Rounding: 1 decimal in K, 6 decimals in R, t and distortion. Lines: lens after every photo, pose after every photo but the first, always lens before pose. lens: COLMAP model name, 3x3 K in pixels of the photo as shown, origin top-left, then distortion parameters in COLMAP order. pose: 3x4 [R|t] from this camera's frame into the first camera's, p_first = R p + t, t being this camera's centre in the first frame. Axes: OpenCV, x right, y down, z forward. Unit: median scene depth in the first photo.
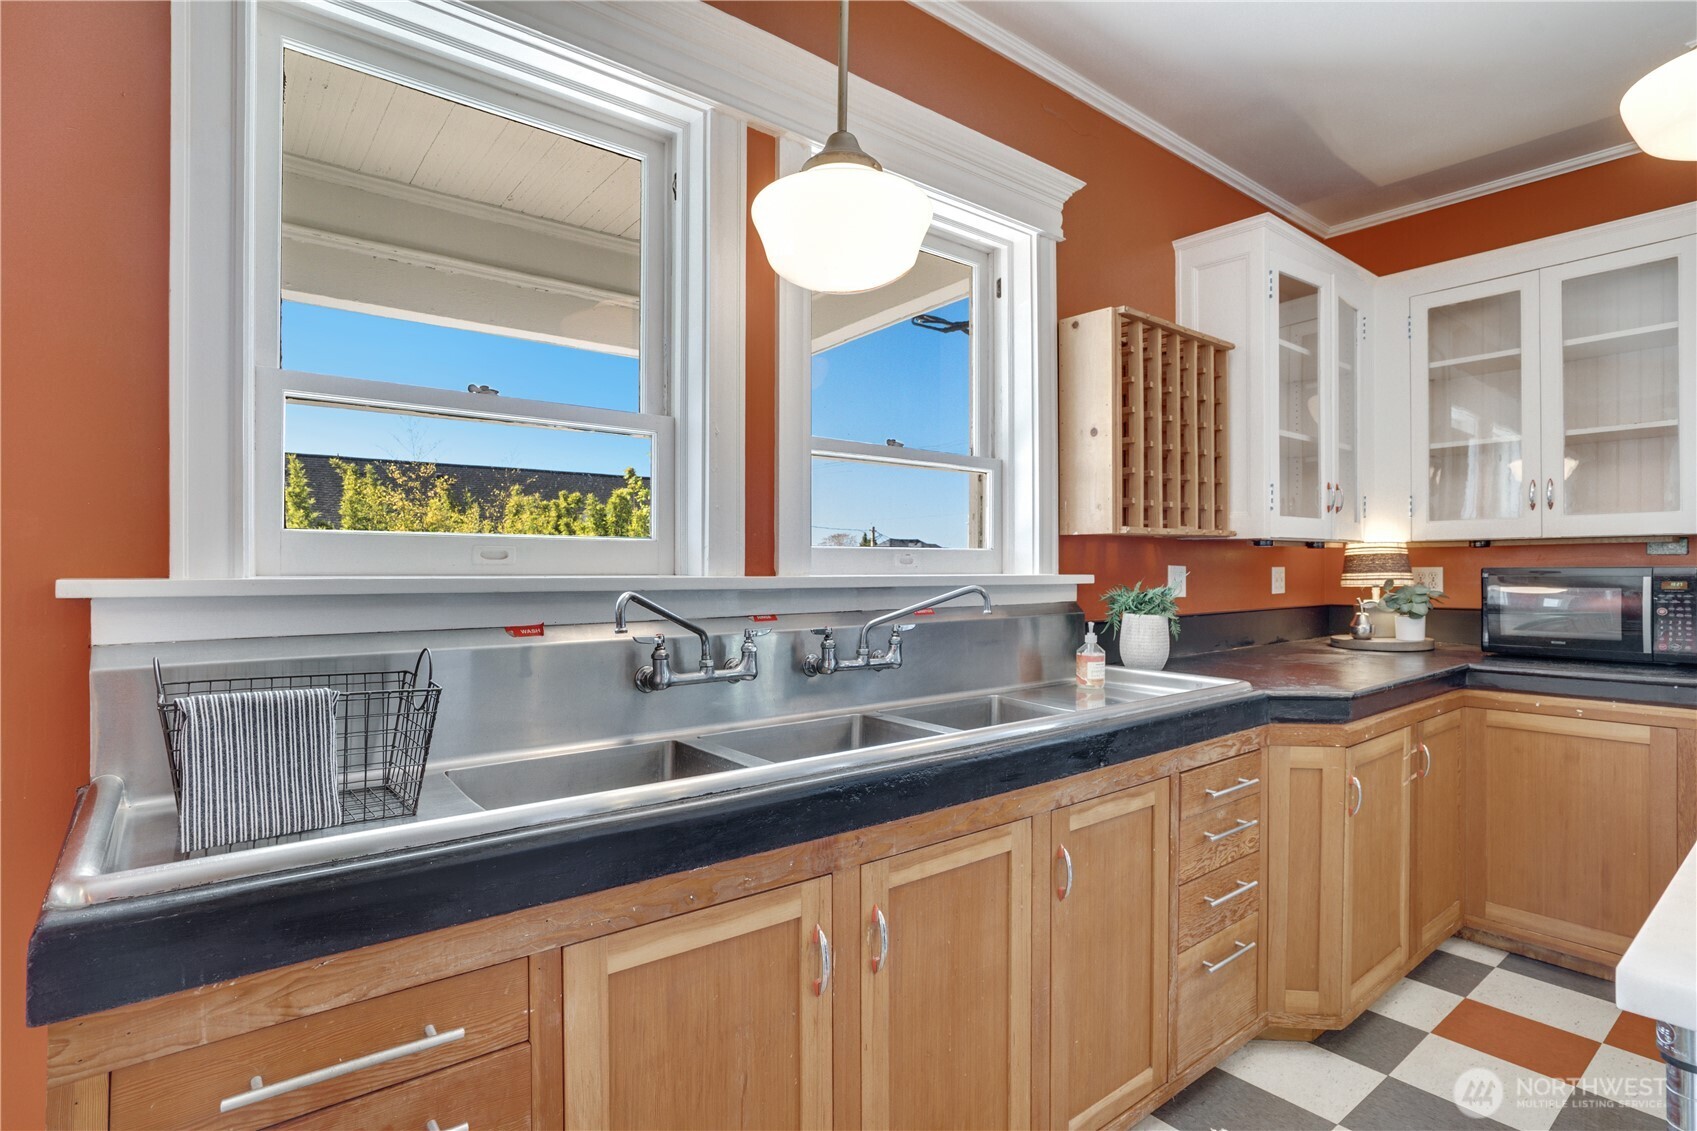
lens RADIAL K [[852.1, 0, 846.4], [0, 852.1, 565.1], [0, 0, 1]] dist [-0.021652, 0.006111]
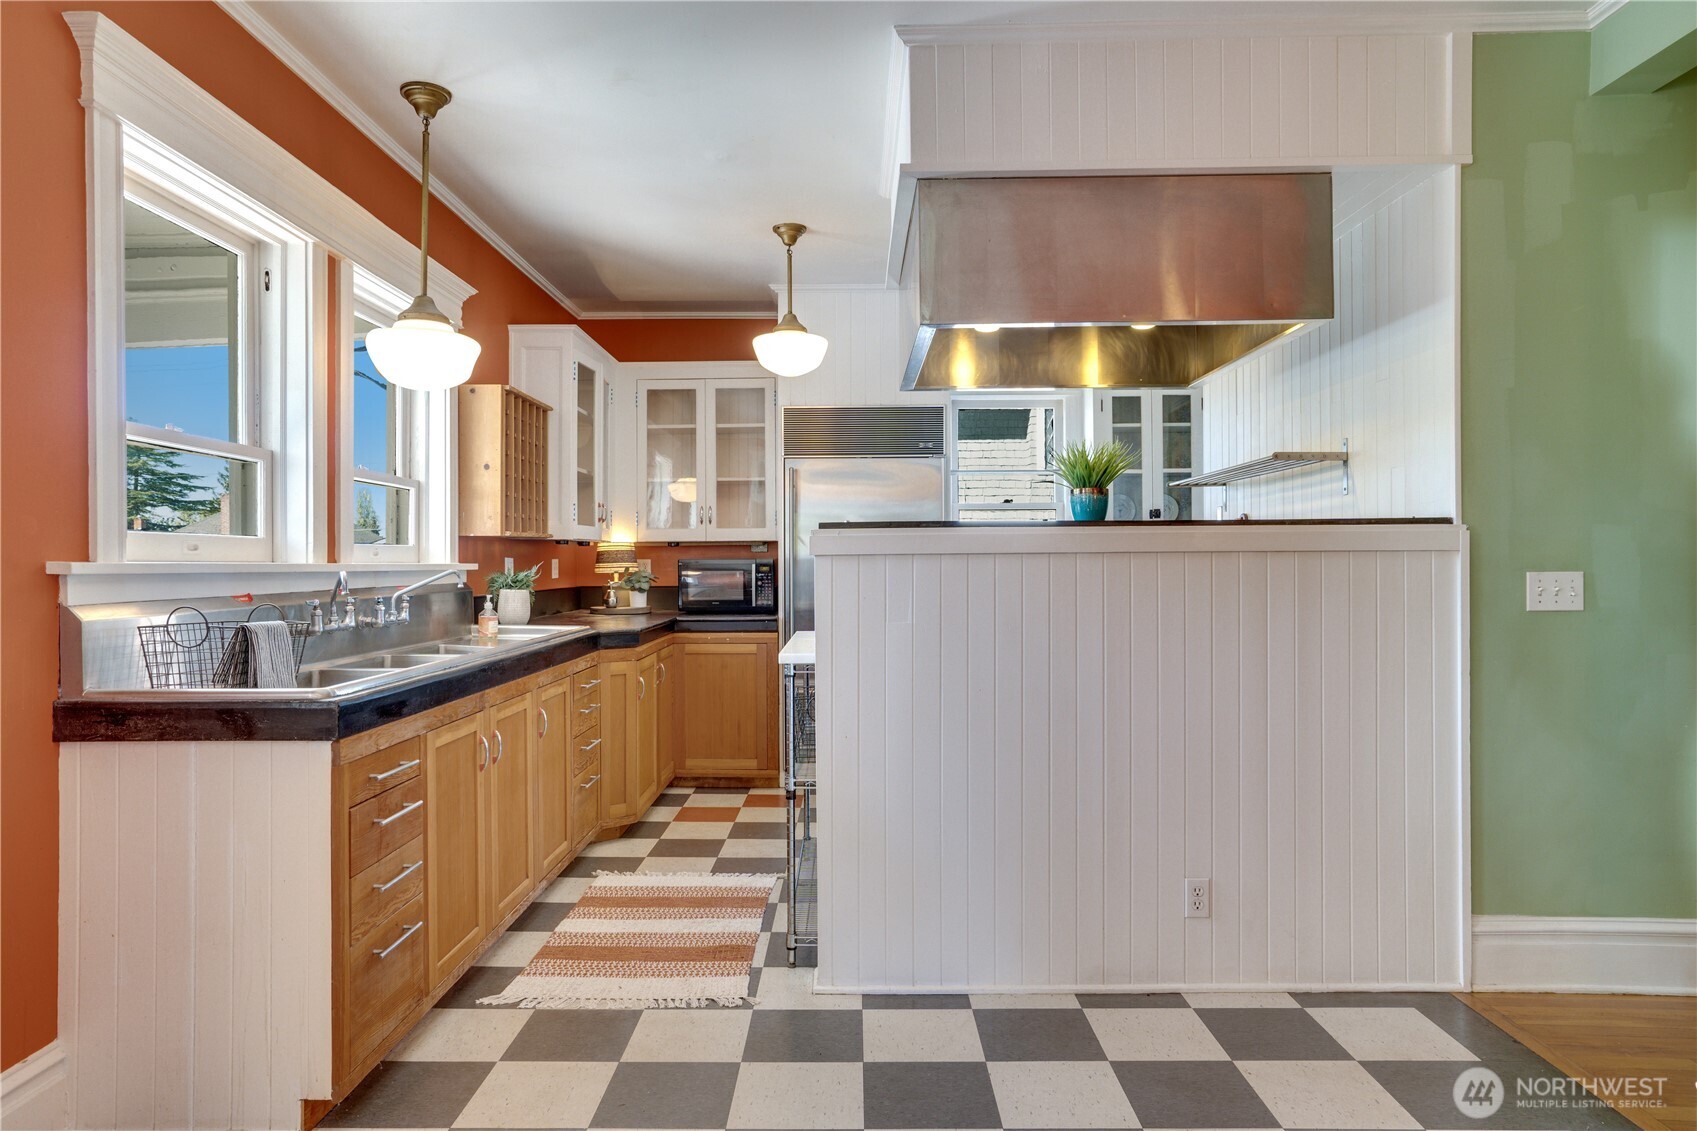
lens RADIAL K [[1027.4, 0, 846.3], [0, 1027.4, 563.1], [0, 0, 1]] dist [0.000191, 0.000218]
pose [[0.633739, -0.002577, 0.773543, -0.610450], [0.001725, 0.999997, 0.001918, 0.007825], [-0.773545, 0.000119, 0.633741, -0.536352]]
